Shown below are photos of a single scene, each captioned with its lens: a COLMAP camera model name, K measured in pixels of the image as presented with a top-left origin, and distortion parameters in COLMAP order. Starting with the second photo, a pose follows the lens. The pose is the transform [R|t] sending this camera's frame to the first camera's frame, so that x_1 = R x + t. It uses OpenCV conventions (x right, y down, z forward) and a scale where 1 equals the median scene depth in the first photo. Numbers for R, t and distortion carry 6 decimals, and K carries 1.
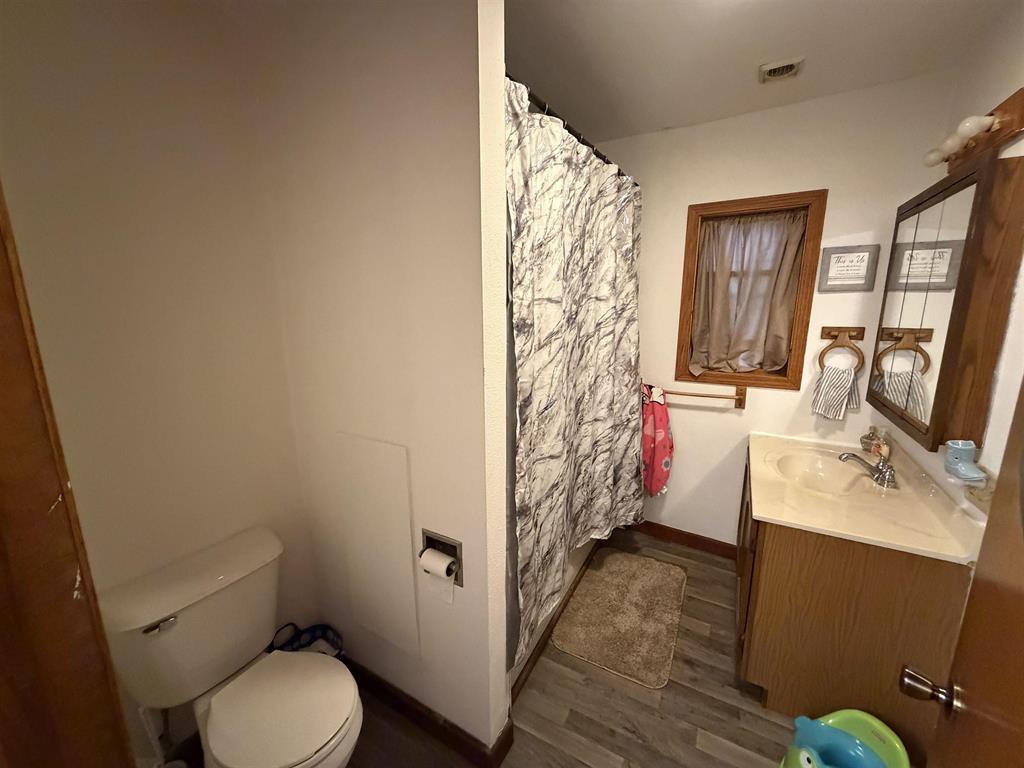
lens RADIAL K [[407.1, 0, 507.6], [0, 407.1, 386.4], [0, 0, 1]] dist [-0.002255, 0.000185]
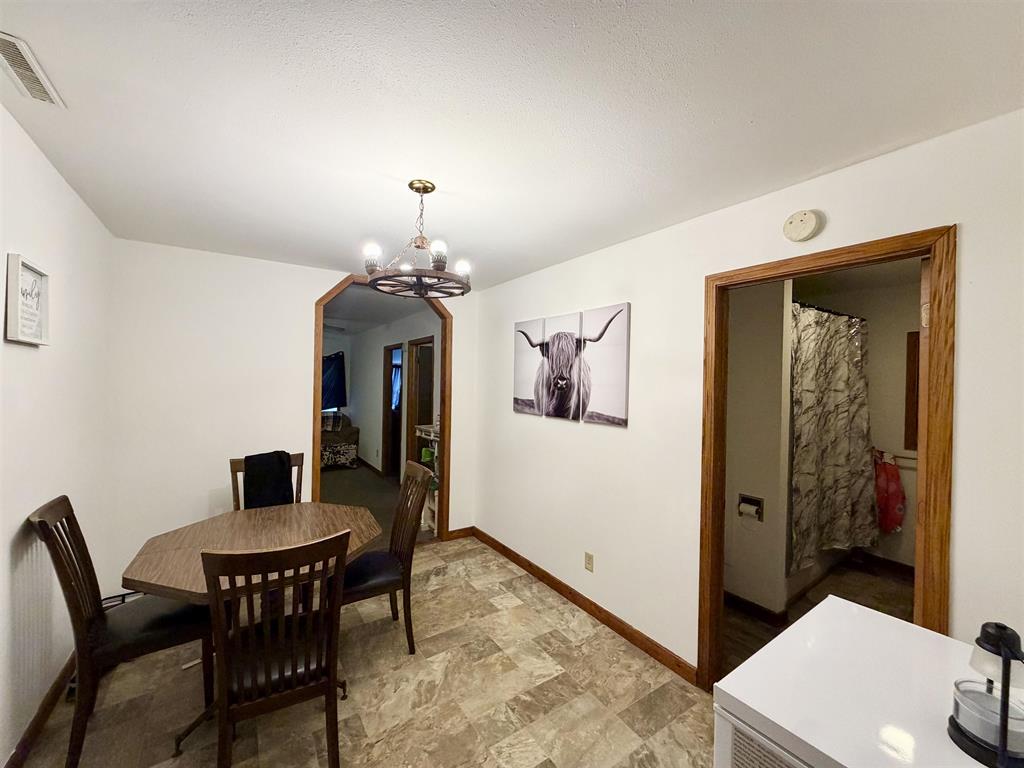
lens RADIAL K [[407.1, 0, 512.0], [0, 407.1, 381.6], [0, 0, 1]] dist [-0.002255, 0.000185]
pose [[0.904451, 0.028598, -0.425618, -0.270272], [-0.116590, 0.976333, -0.182156, 0.206877], [0.410336, 0.214374, 0.886379, -1.026603]]
